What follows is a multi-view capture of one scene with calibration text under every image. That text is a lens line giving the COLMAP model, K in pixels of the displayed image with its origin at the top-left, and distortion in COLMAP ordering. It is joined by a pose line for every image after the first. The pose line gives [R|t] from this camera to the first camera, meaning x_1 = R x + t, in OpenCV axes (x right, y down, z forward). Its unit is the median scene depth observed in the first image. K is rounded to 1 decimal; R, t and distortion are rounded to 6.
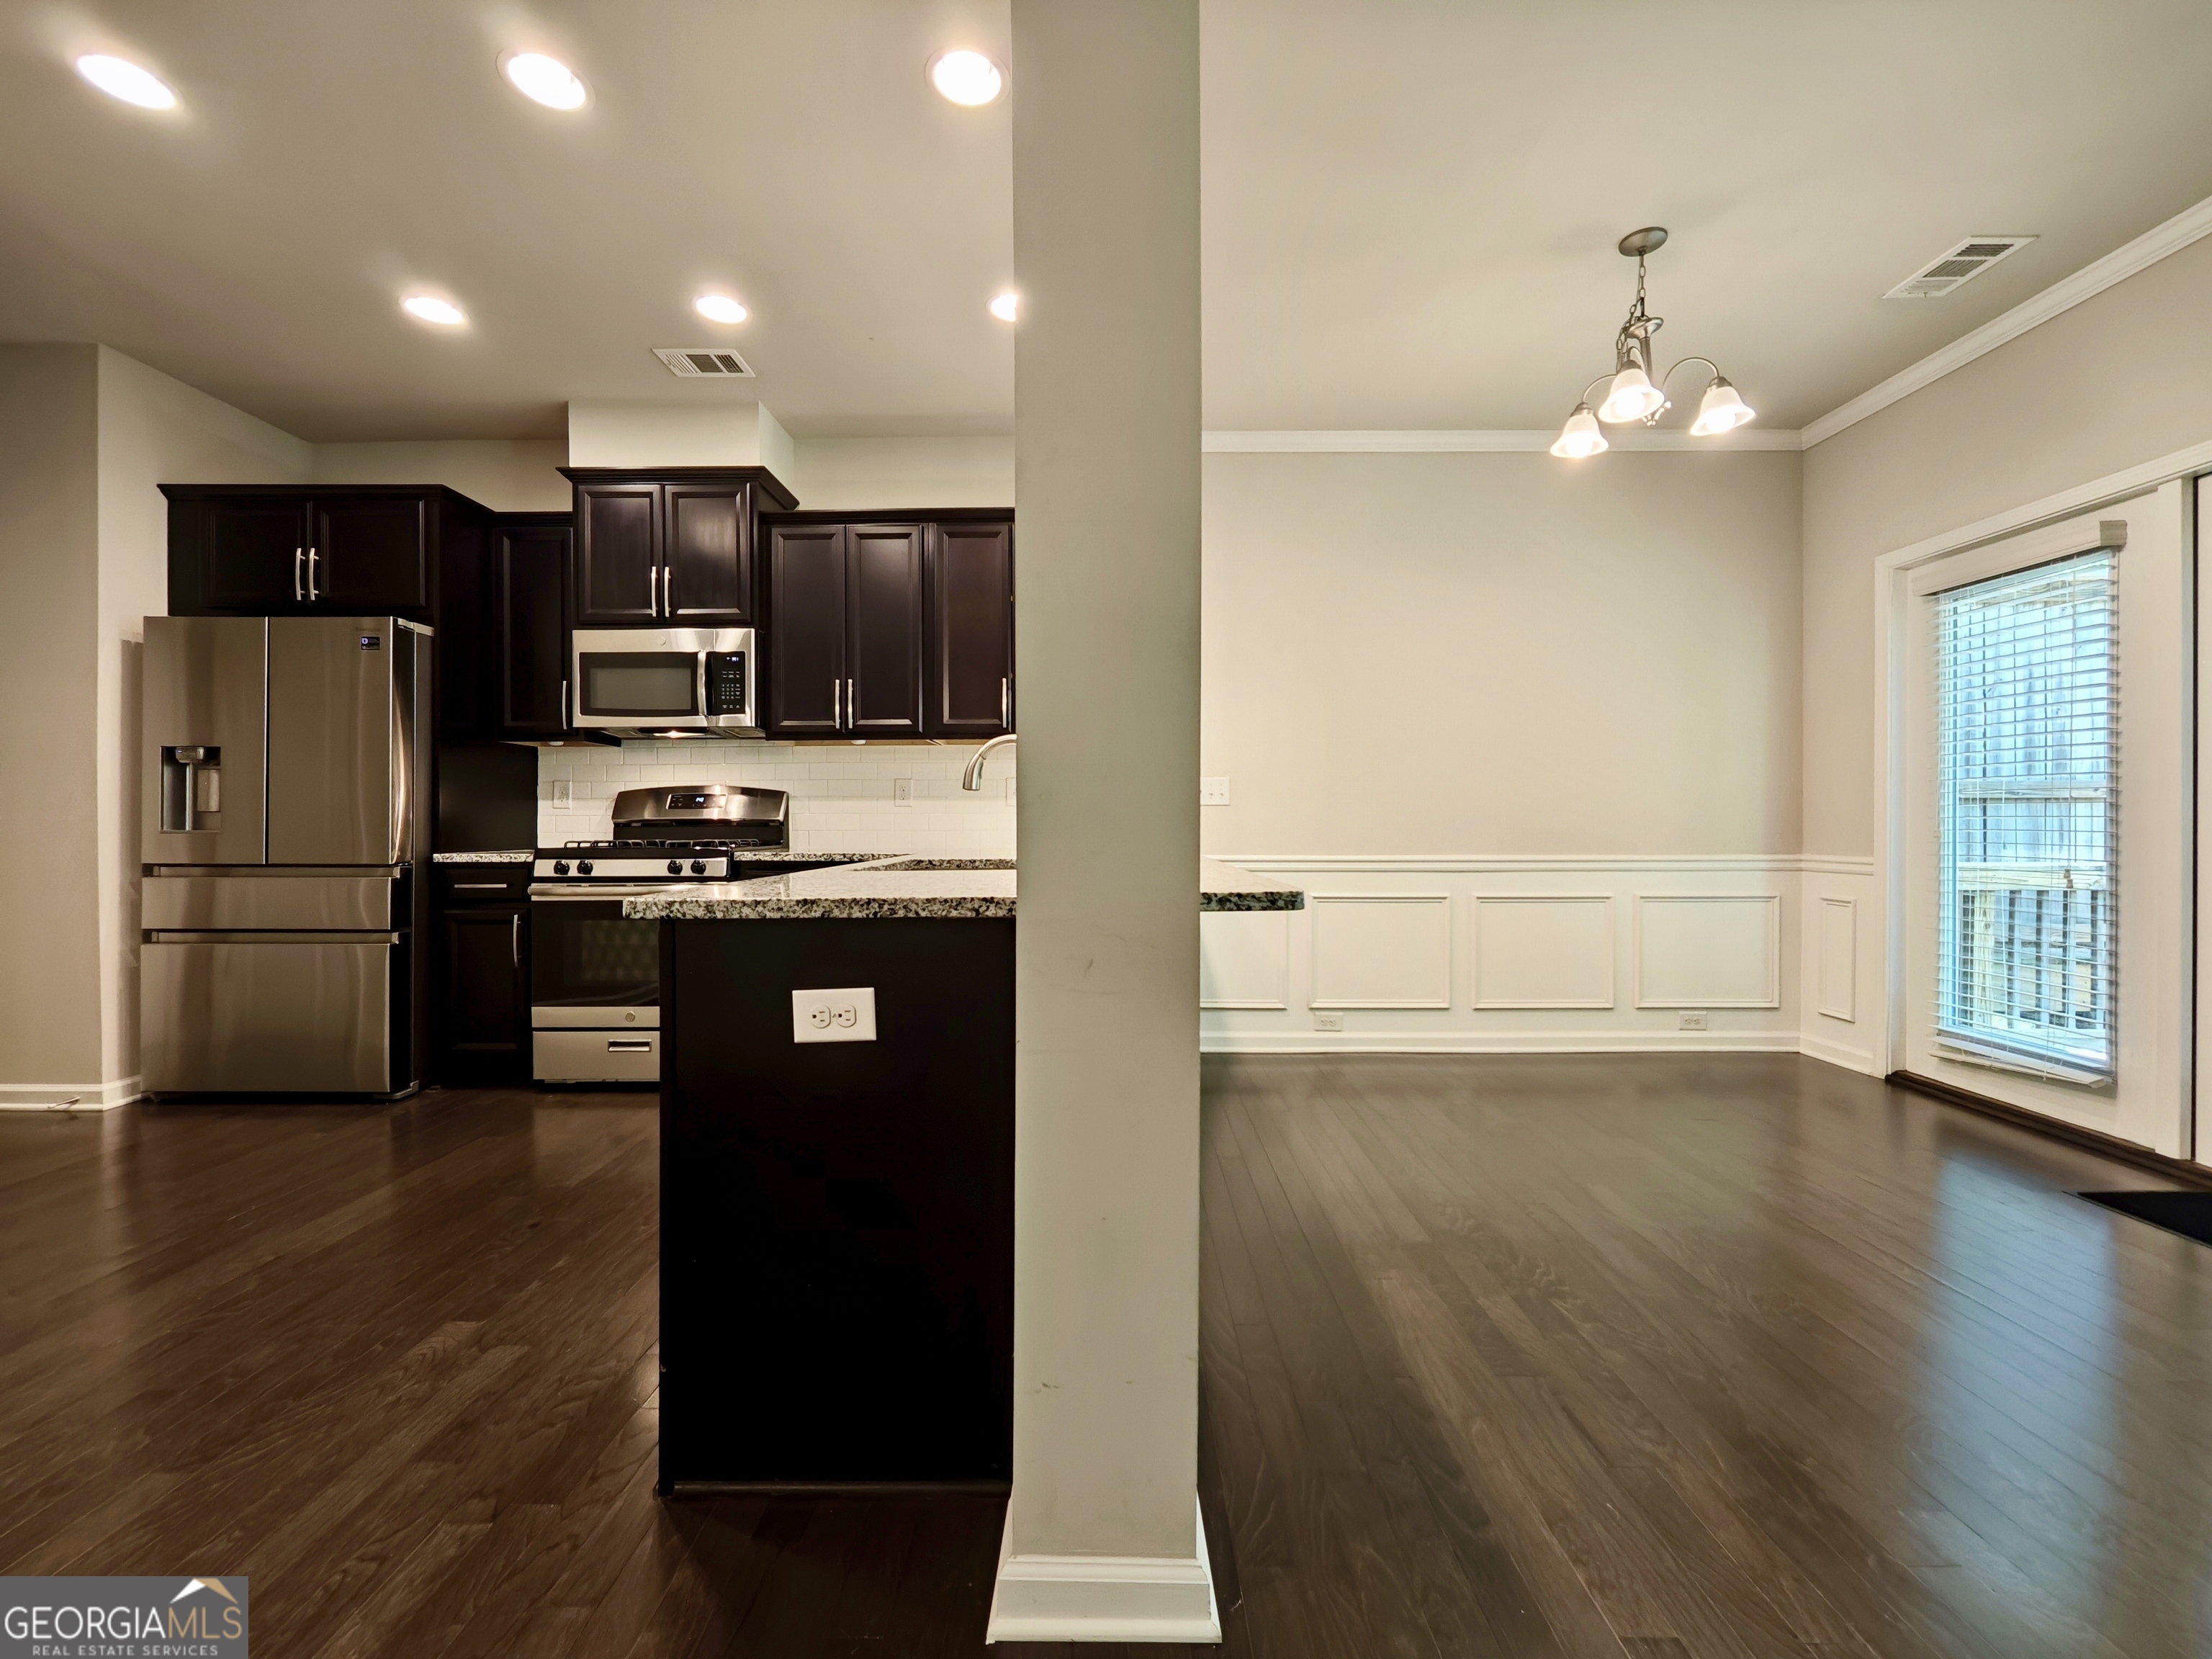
lens RADIAL K [[921.5, 0, 1099.1], [0, 921.5, 827.0], [0, 0, 1]] dist [-0.004570, 0.003261]
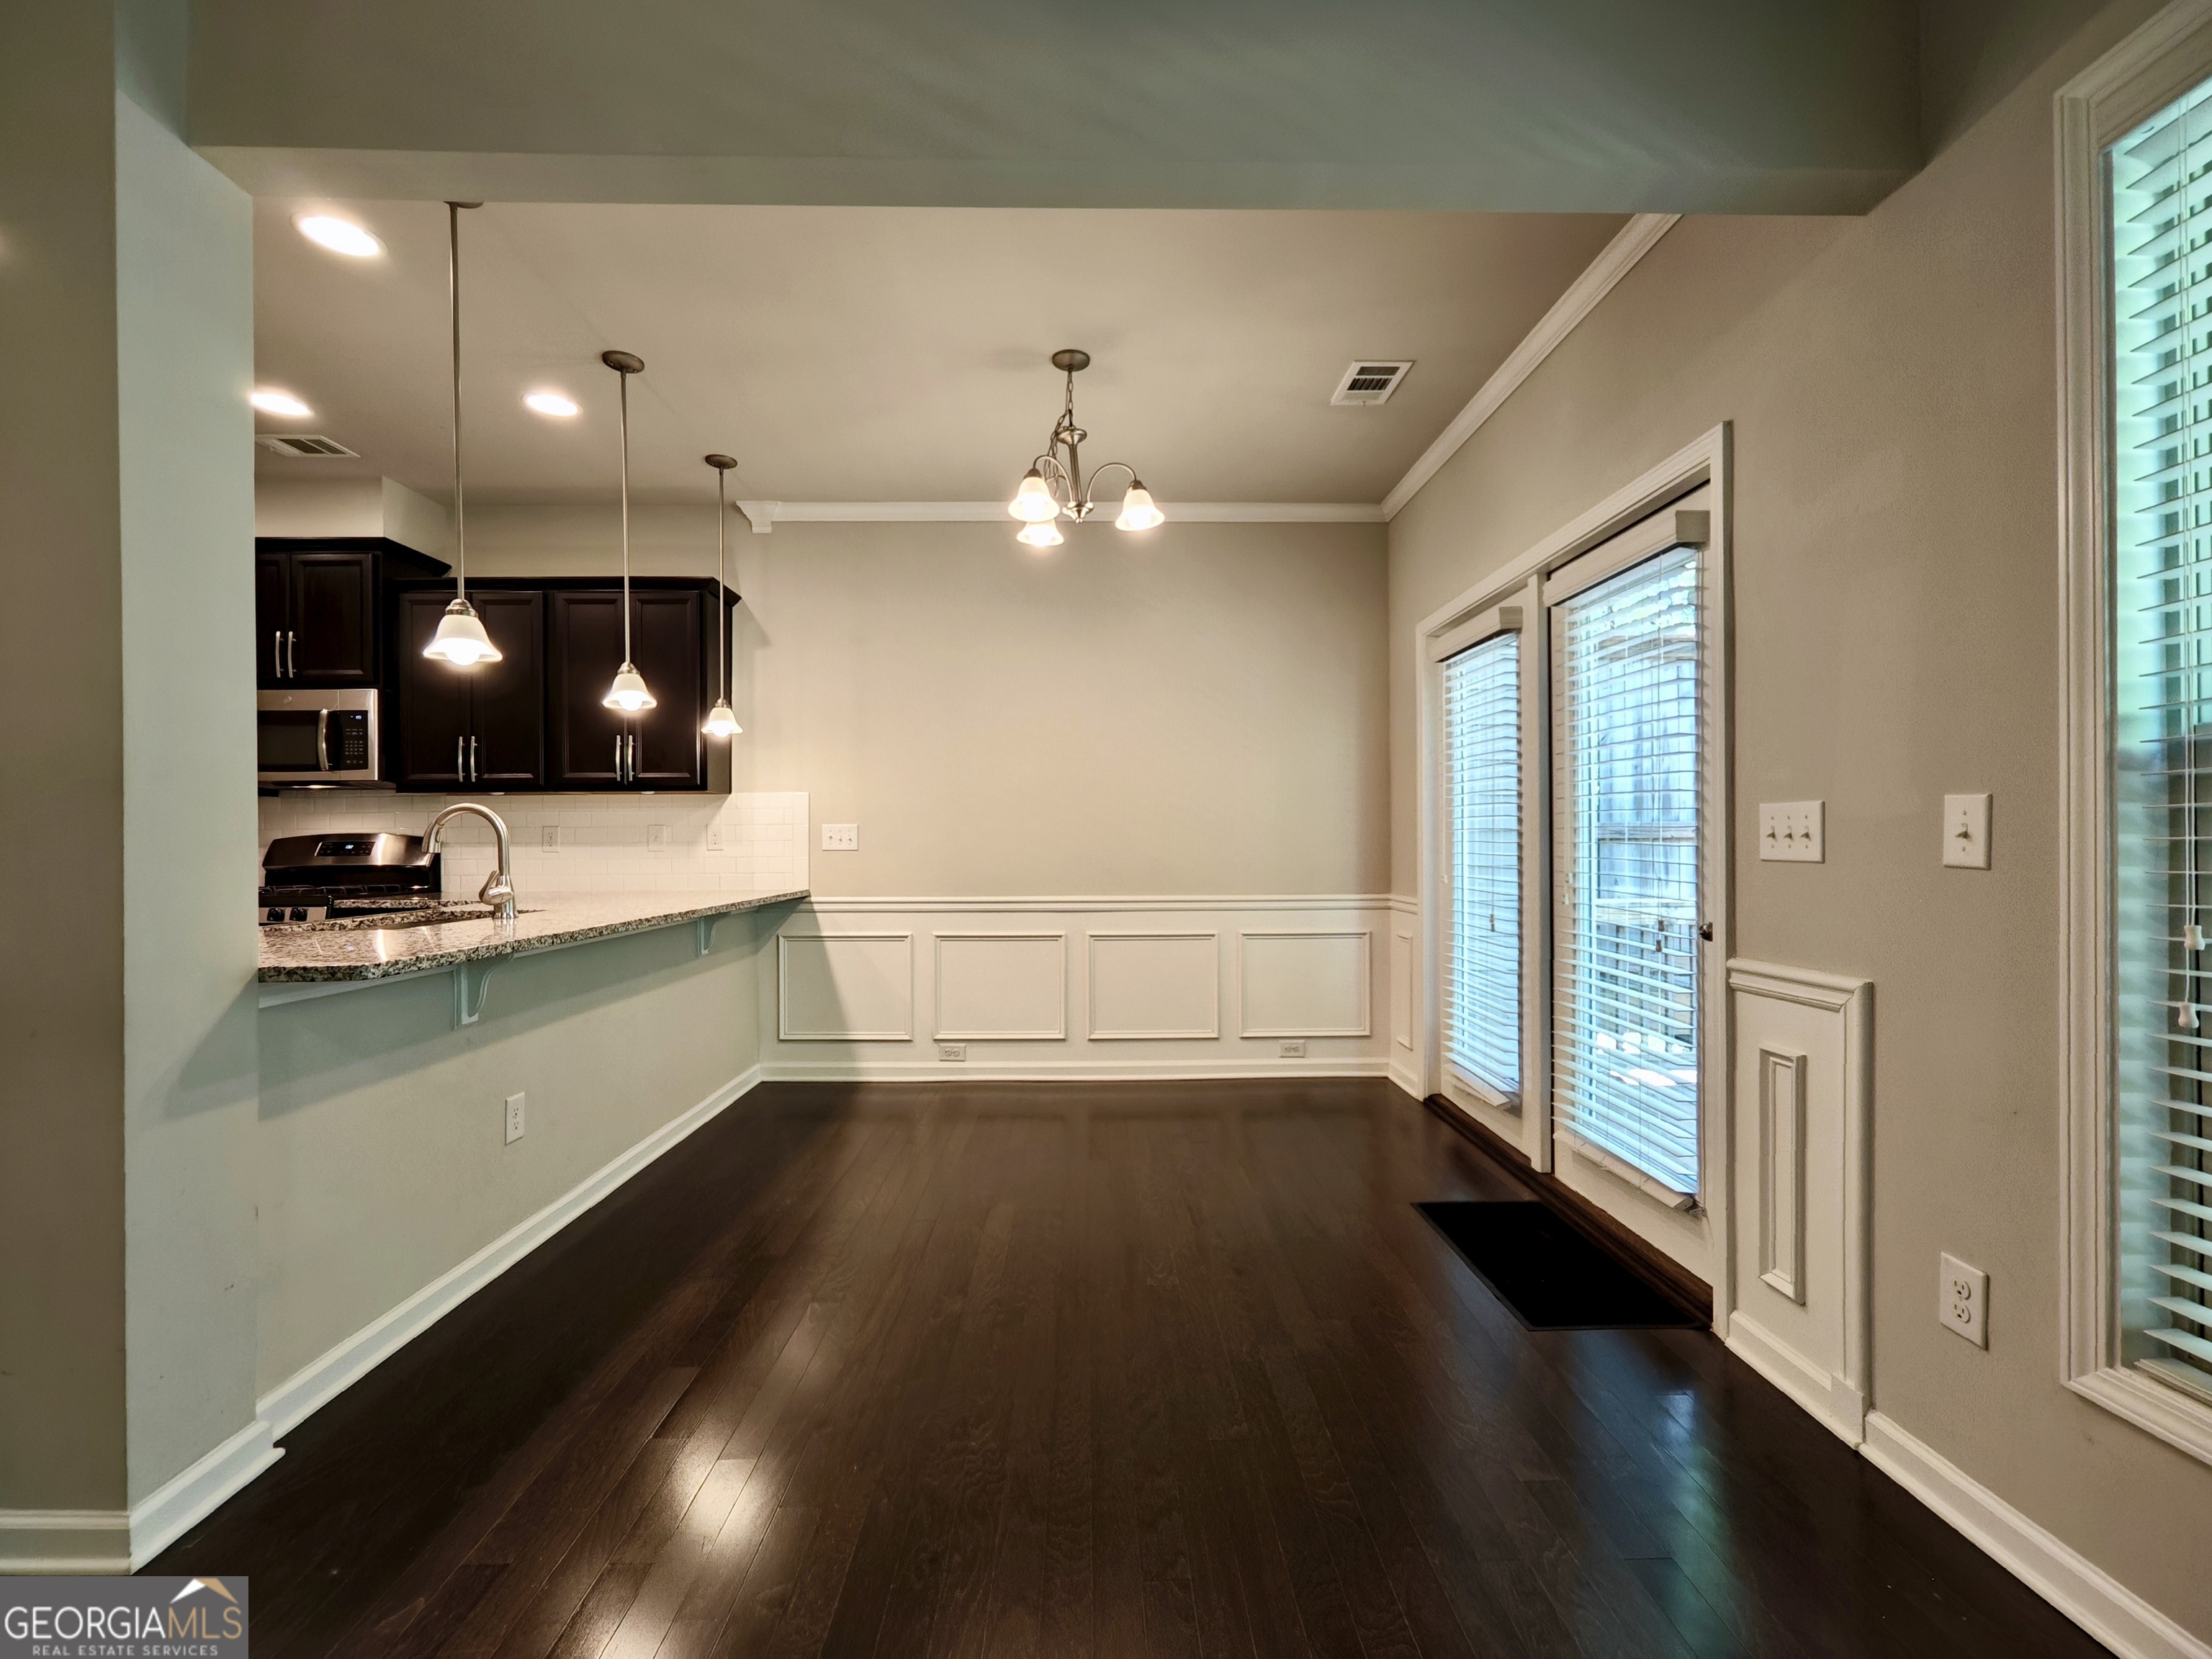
lens RADIAL K [[934.2, 0, 1128.5], [0, 934.2, 836.3], [0, 0, 1]] dist [-0.003438, 0.000069]
pose [[0.999604, -0.002851, 0.027993, 0.464141], [0.003054, 0.999969, -0.007203, -0.034327], [-0.027972, 0.007286, 0.999582, -0.100879]]
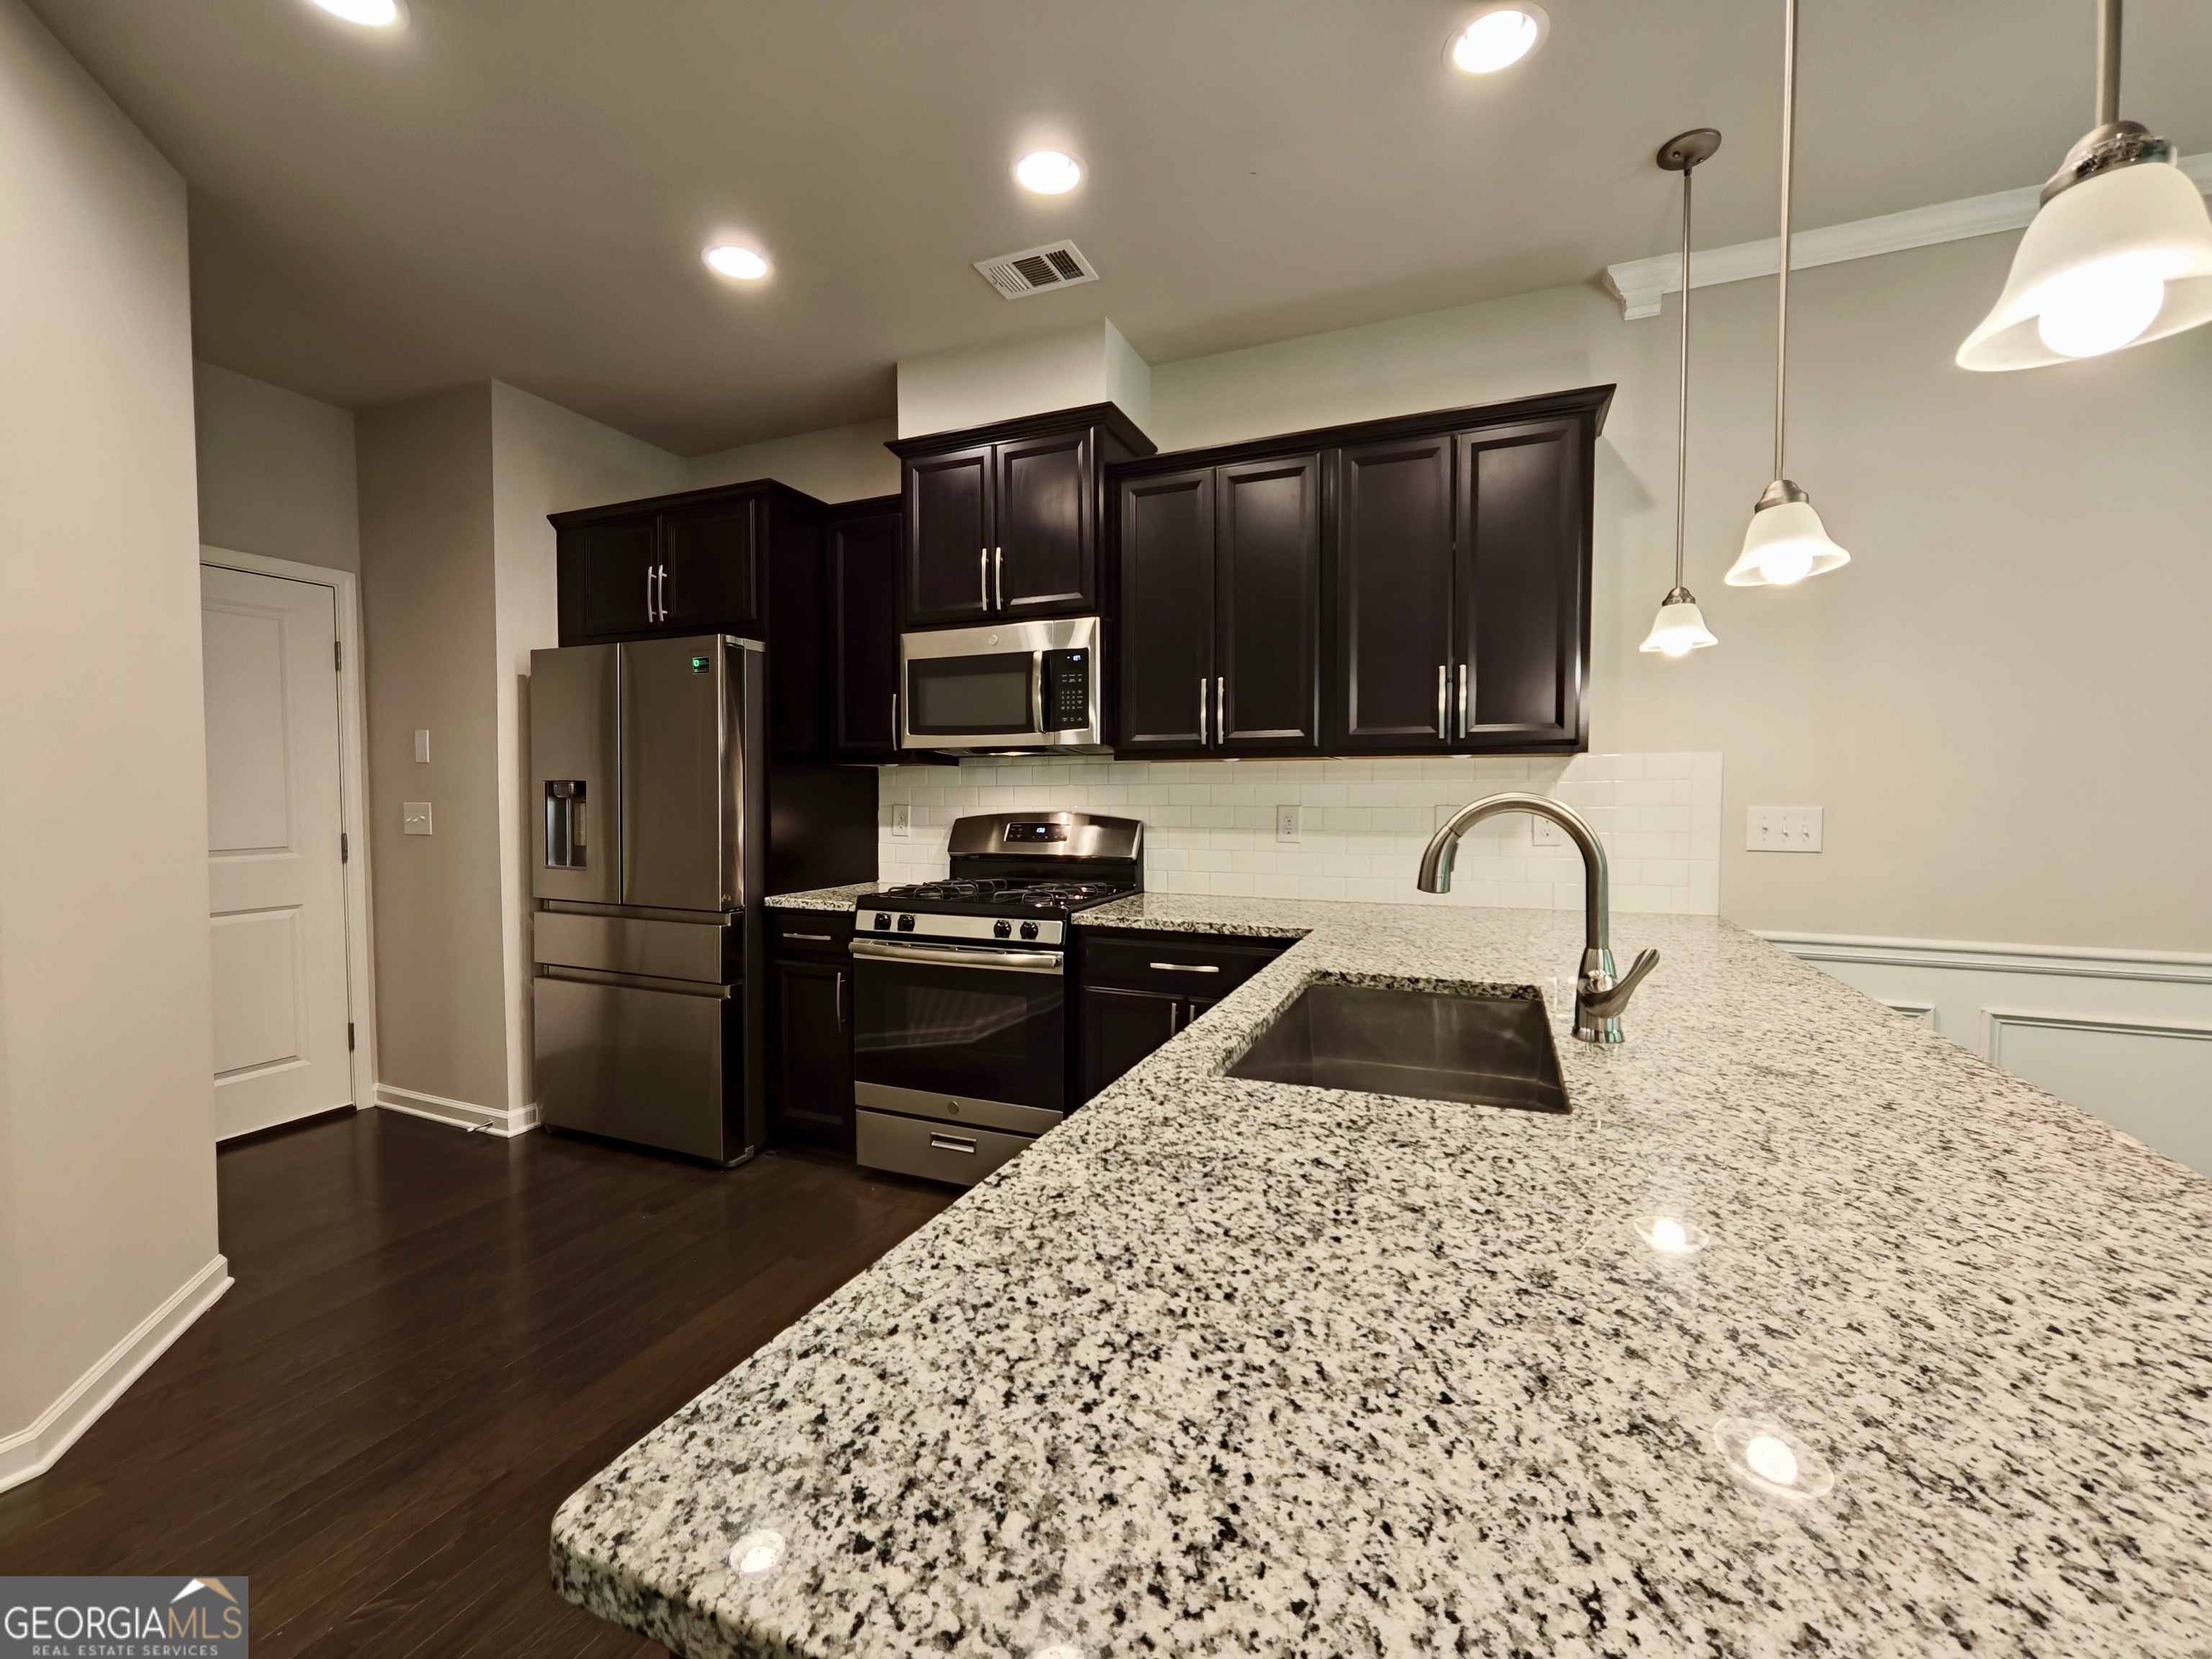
lens RADIAL K [[921.5, 0, 1099.1], [0, 921.5, 827.0], [0, 0, 1]] dist [-0.004570, 0.003261]
pose [[0.924446, 0.014915, -0.381021, -0.077722], [-0.002198, 0.999427, 0.033789, -0.065772], [0.381306, -0.030398, 0.923949, 0.281078]]
